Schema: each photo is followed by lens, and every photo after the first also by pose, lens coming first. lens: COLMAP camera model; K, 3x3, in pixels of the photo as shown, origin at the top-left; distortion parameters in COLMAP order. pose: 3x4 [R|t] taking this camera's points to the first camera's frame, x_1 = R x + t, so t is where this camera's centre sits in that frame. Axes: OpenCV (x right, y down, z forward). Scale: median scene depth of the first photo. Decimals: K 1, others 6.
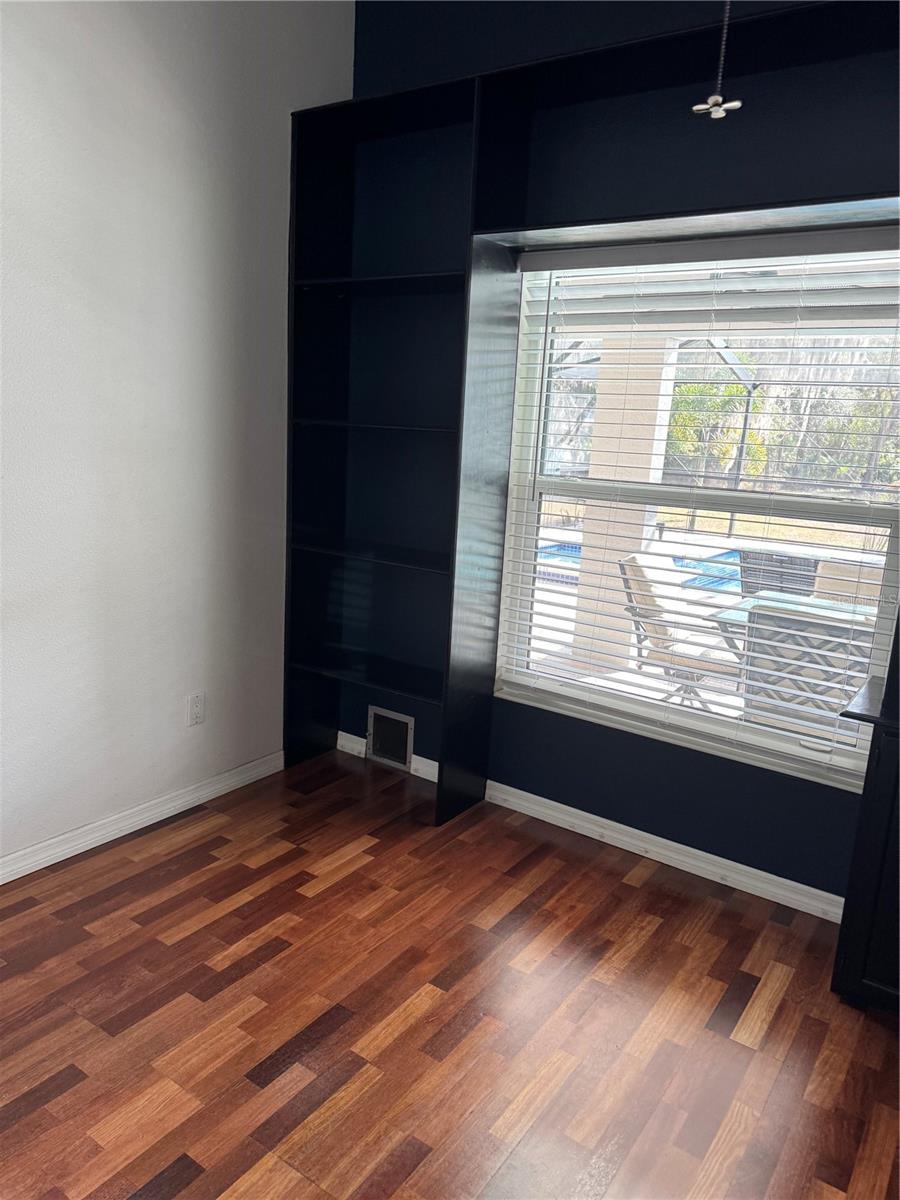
lens RADIAL K [[860.6, 0, 447.1], [0, 860.6, 581.1], [0, 0, 1]] dist [0.004697, 0.002734]
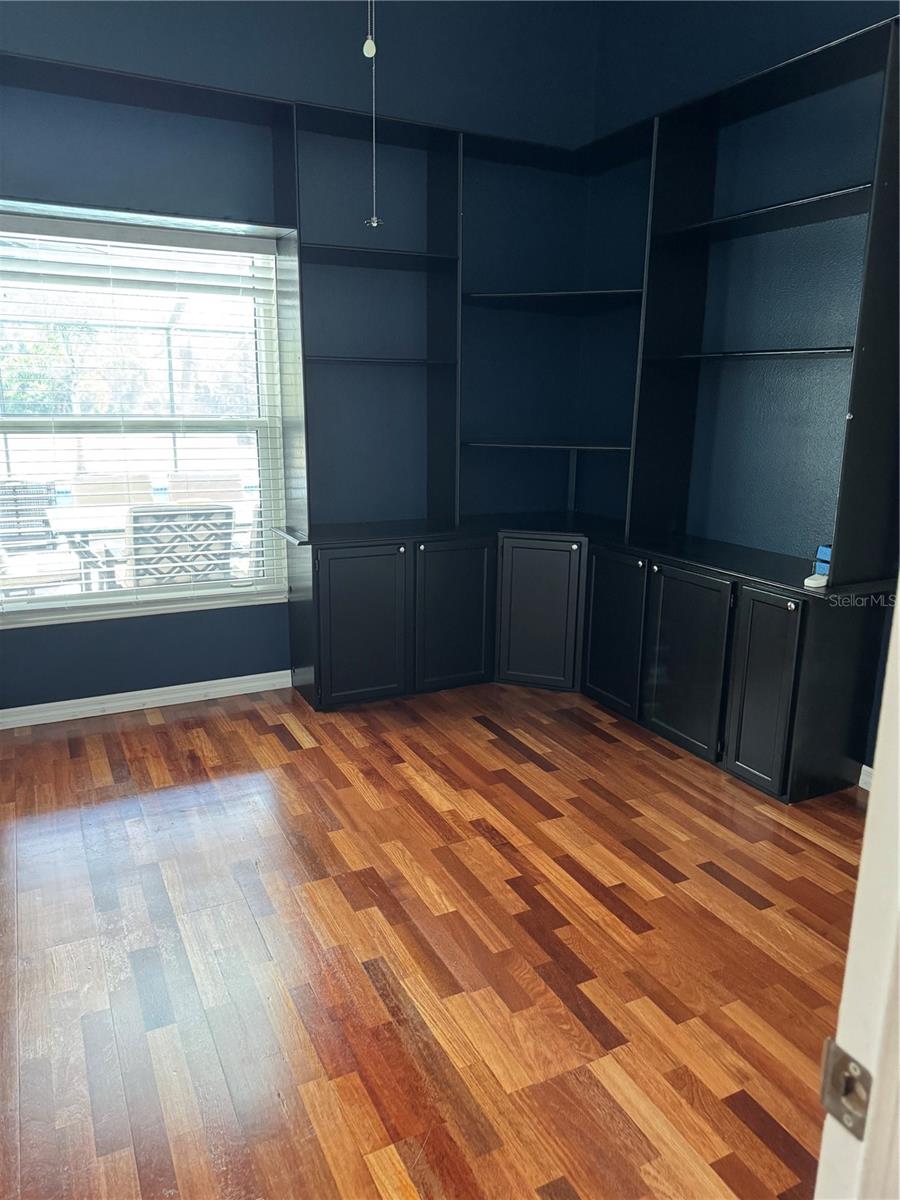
lens RADIAL K [[840.4, 0, 445.7], [0, 840.4, 604.0], [0, 0, 1]] dist [0.122628, -0.240116]
pose [[0.476042, -0.260128, 0.840069, -0.673323], [0.175353, 0.964146, 0.199182, -0.007662], [-0.861763, 0.052489, 0.504589, -0.049552]]
